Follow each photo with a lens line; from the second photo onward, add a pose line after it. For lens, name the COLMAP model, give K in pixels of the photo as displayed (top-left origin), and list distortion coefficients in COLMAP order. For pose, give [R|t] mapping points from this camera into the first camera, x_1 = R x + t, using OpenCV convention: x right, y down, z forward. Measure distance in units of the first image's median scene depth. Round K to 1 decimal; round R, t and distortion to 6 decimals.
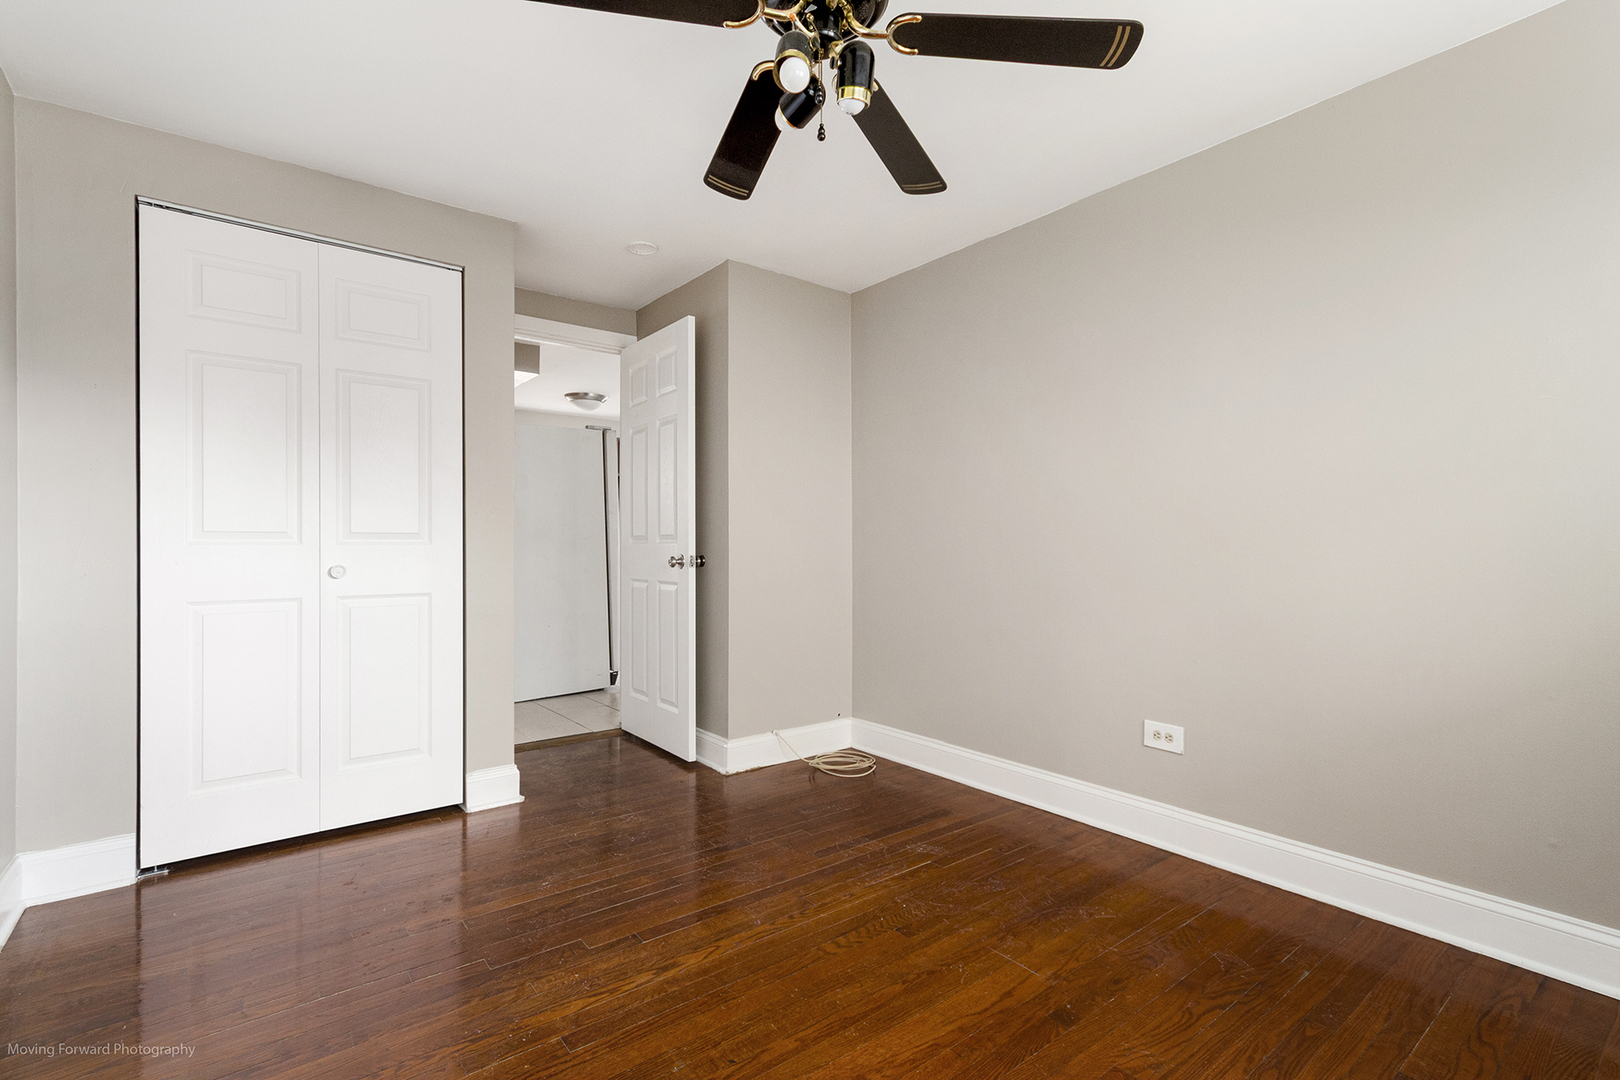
lens RADIAL K [[751.2, 0, 801.2], [0, 751.2, 545.1], [0, 0, 1]] dist [0.002894, 0.001633]
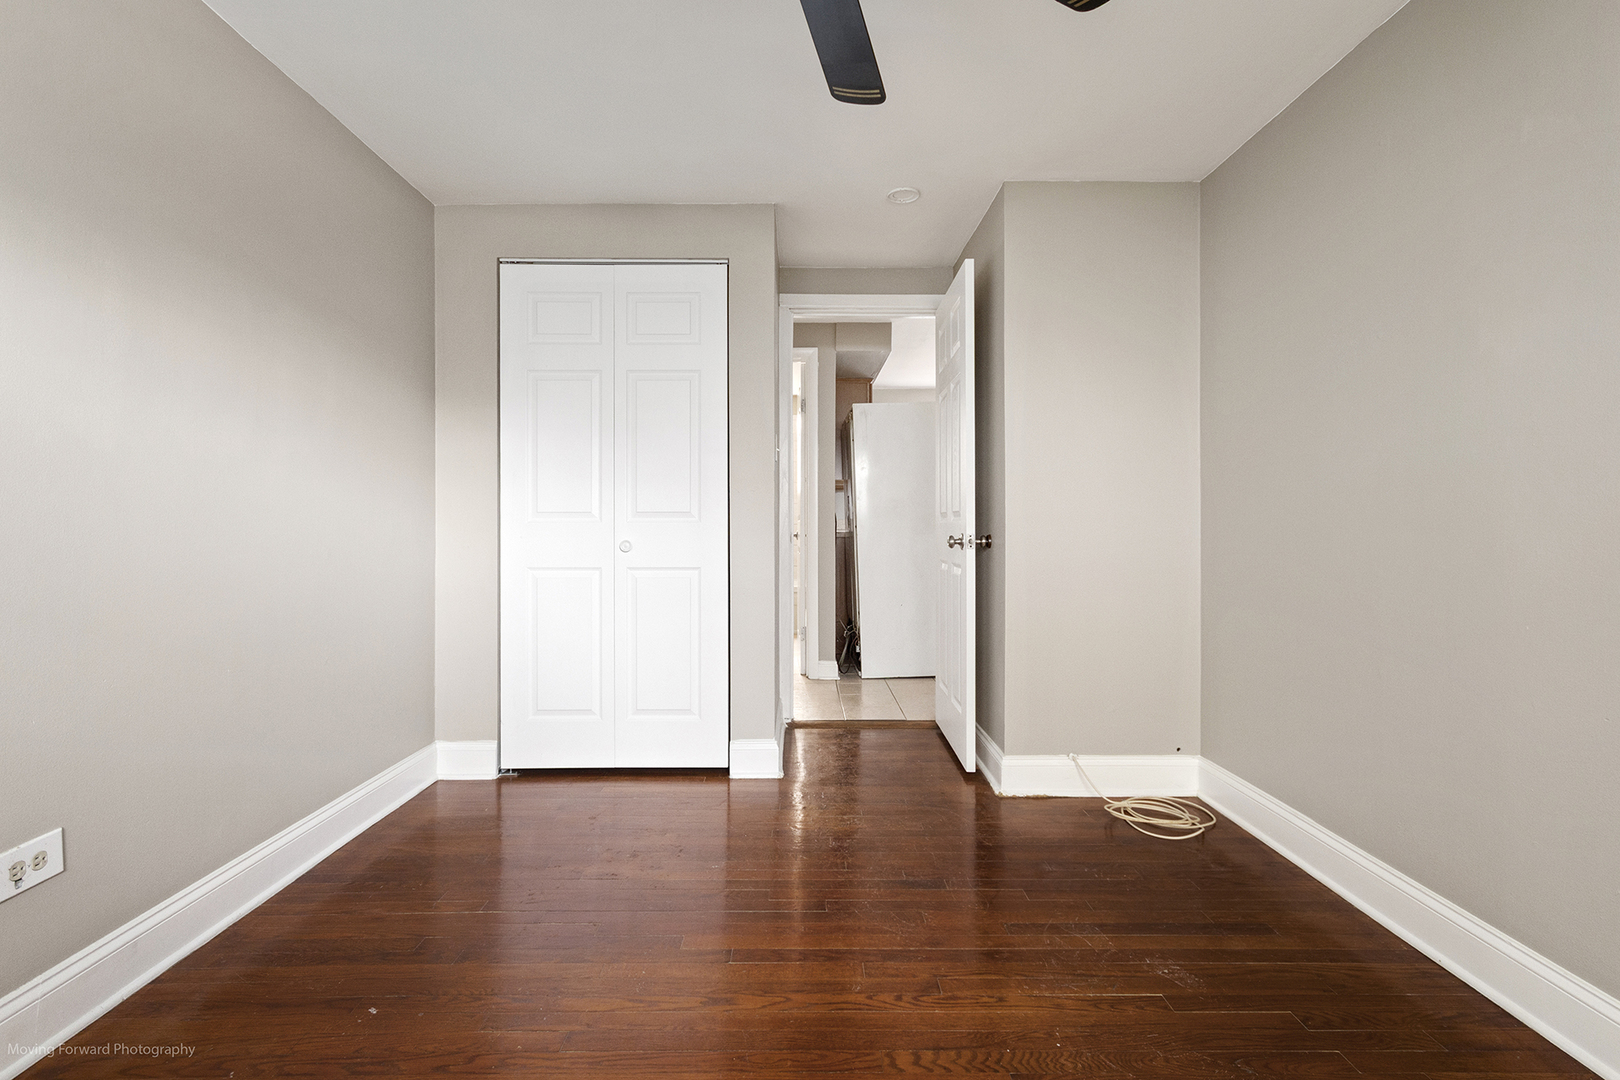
lens RADIAL K [[751.2, 0, 808.4], [0, 751.2, 526.7], [0, 0, 1]] dist [0.002894, 0.001633]
pose [[0.788383, 0.001459, -0.615183, 0.289690], [0.000177, 0.999997, 0.002599, 0.002412], [0.615185, -0.002157, 0.788380, 0.241347]]
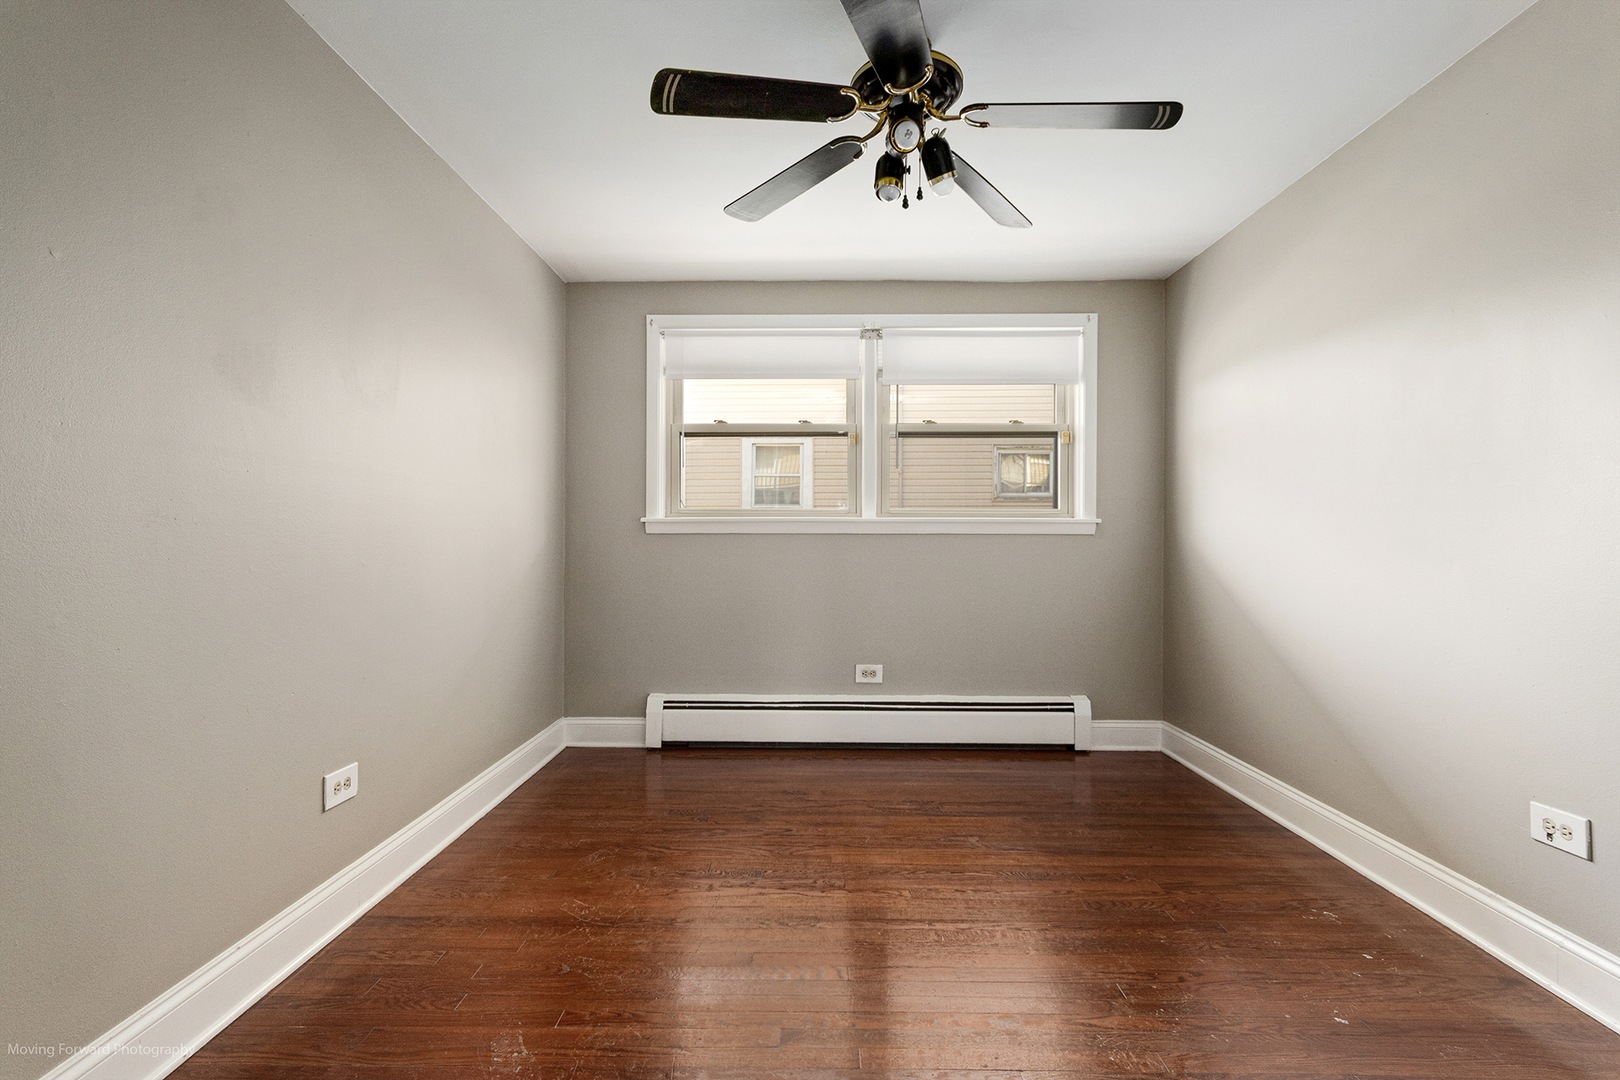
lens RADIAL K [[751.2, 0, 807.0], [0, 751.2, 538.9], [0, 0, 1]] dist [0.002894, 0.001633]
pose [[-0.781027, -0.006026, 0.624468, -0.358437], [-0.003582, 0.999980, 0.005170, -0.009206], [-0.624487, 0.001801, -0.781033, 1.201654]]
